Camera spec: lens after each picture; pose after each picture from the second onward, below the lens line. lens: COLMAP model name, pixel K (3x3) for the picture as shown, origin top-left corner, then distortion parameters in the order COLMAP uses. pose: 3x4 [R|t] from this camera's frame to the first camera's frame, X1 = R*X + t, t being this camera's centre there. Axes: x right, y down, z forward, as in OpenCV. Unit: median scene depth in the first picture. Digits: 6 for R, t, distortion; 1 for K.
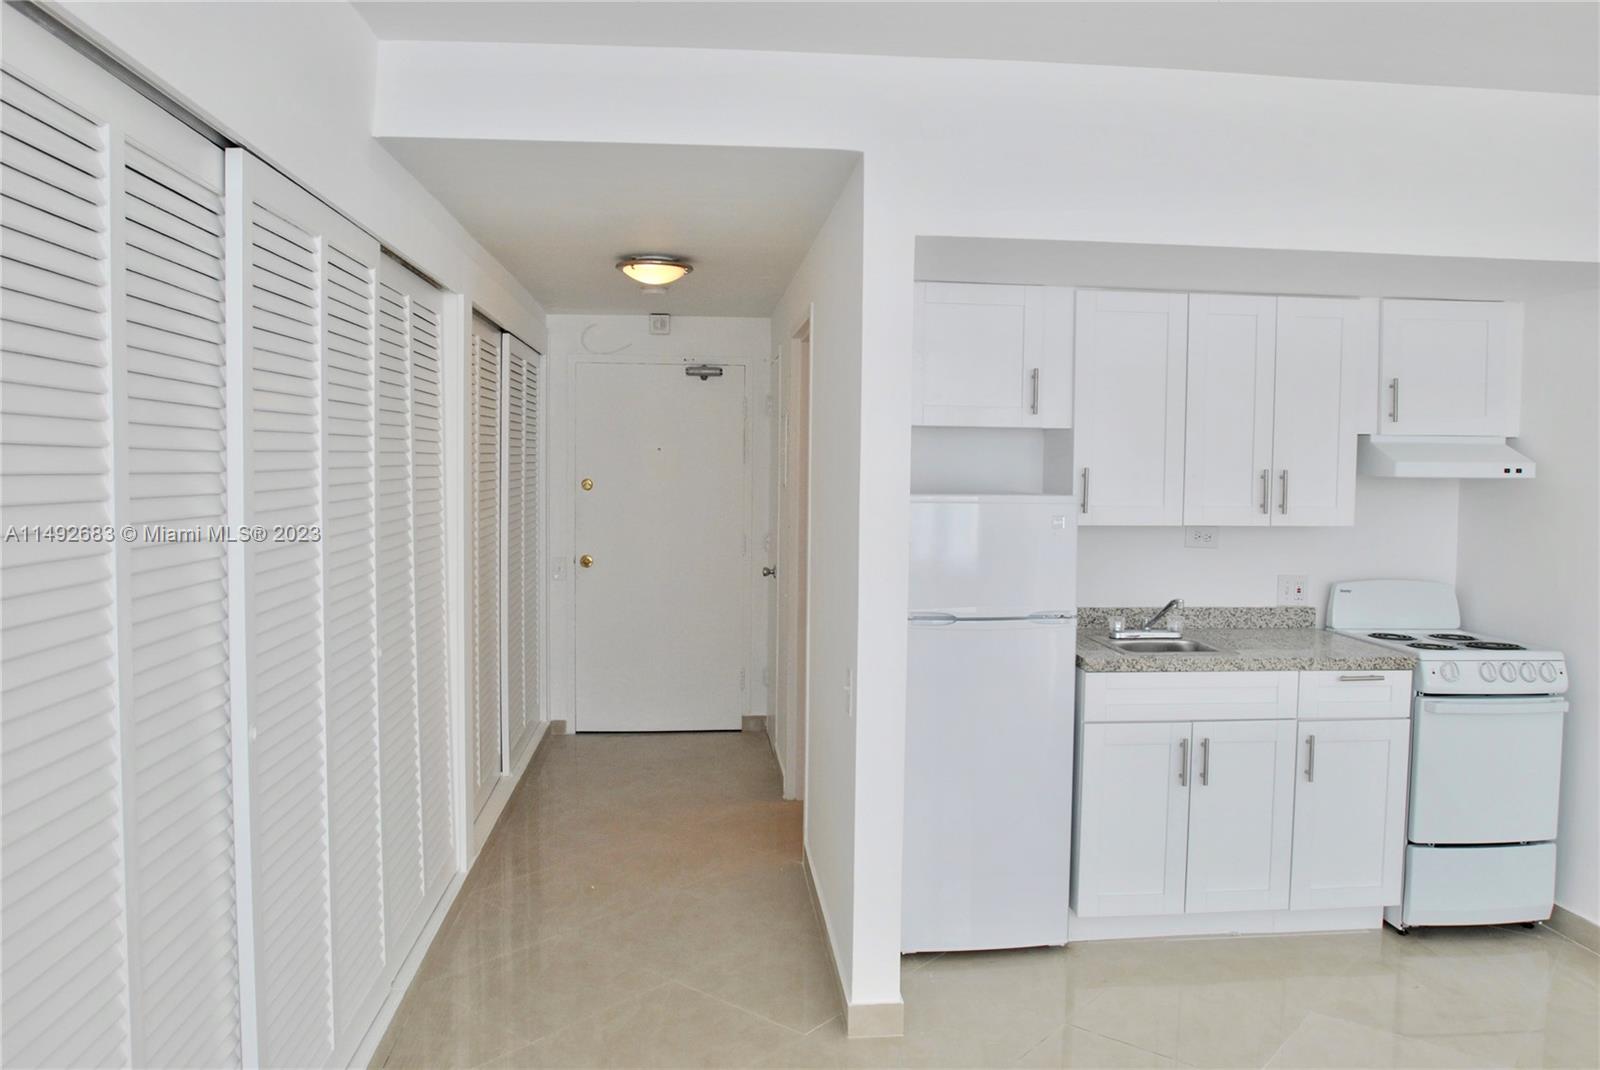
lens RADIAL K [[1201.7, 0, 797.2], [0, 1201.7, 534.6], [0, 0, 1]] dist [-0.080452, 0.013183]
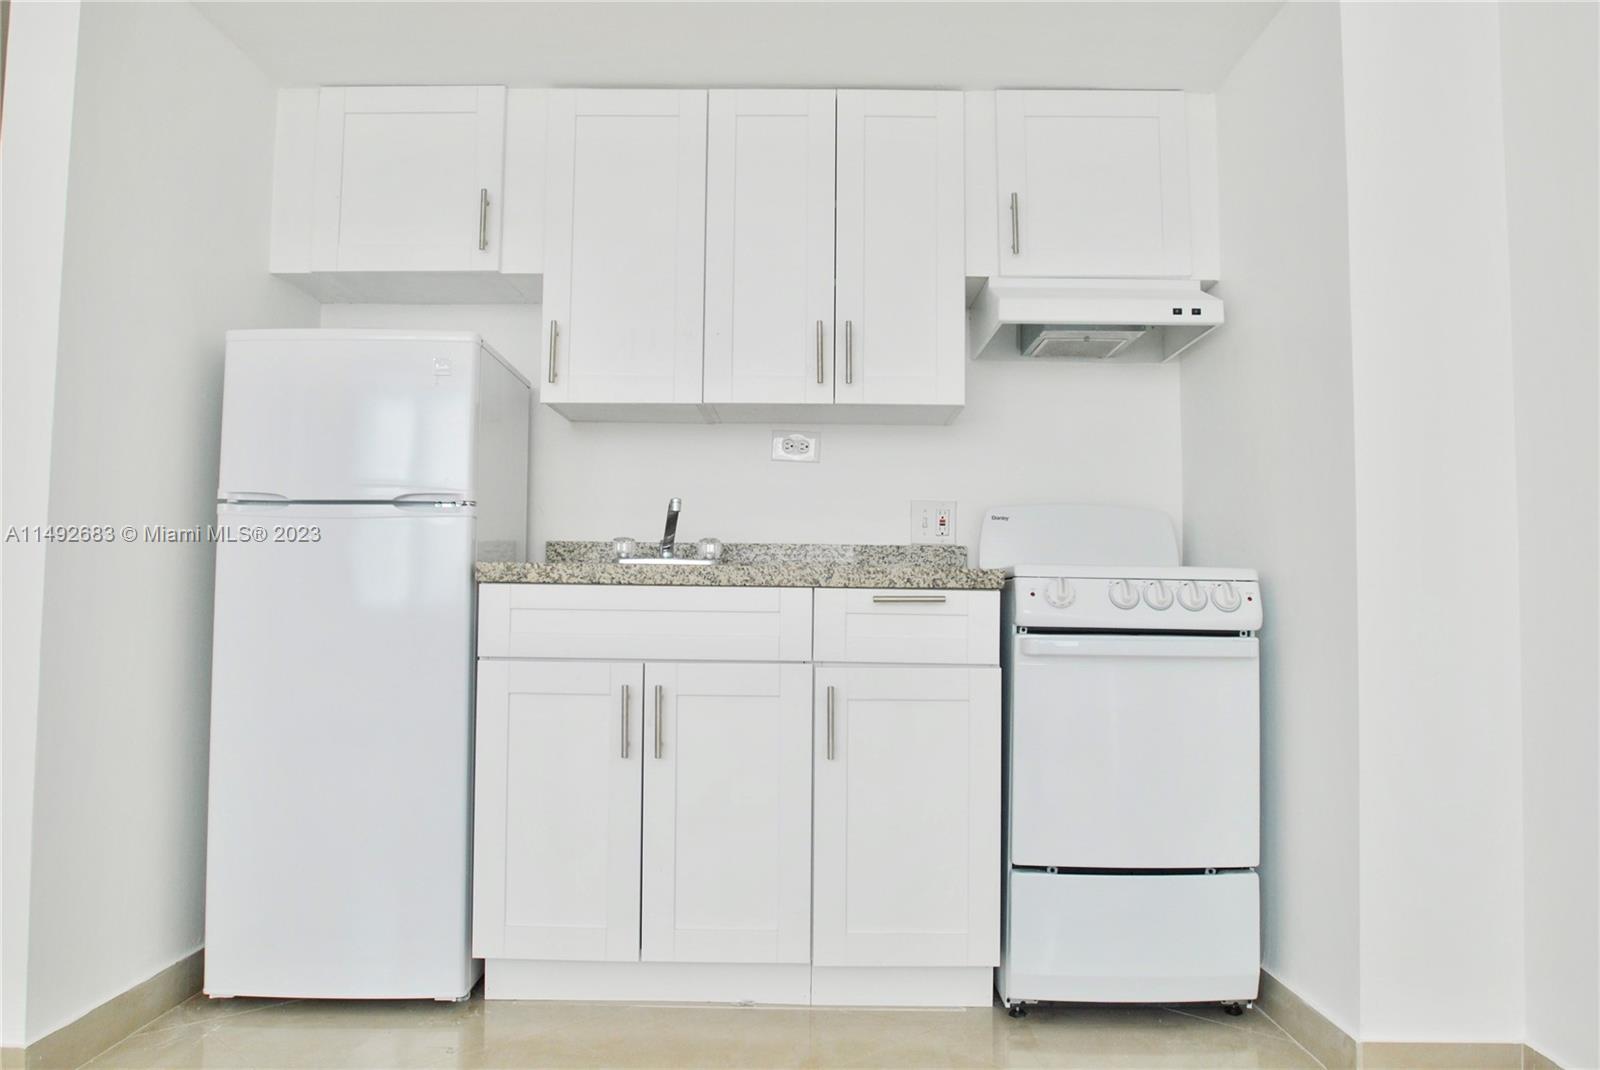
lens RADIAL K [[1201.7, 0, 803.8], [0, 1201.7, 529.4], [0, 0, 1]] dist [-0.080452, 0.013183]
pose [[0.996259, -0.008261, -0.086017, 0.468322], [-0.001938, 0.993033, -0.117820, 0.158432], [0.086391, 0.117546, 0.989303, 0.326647]]
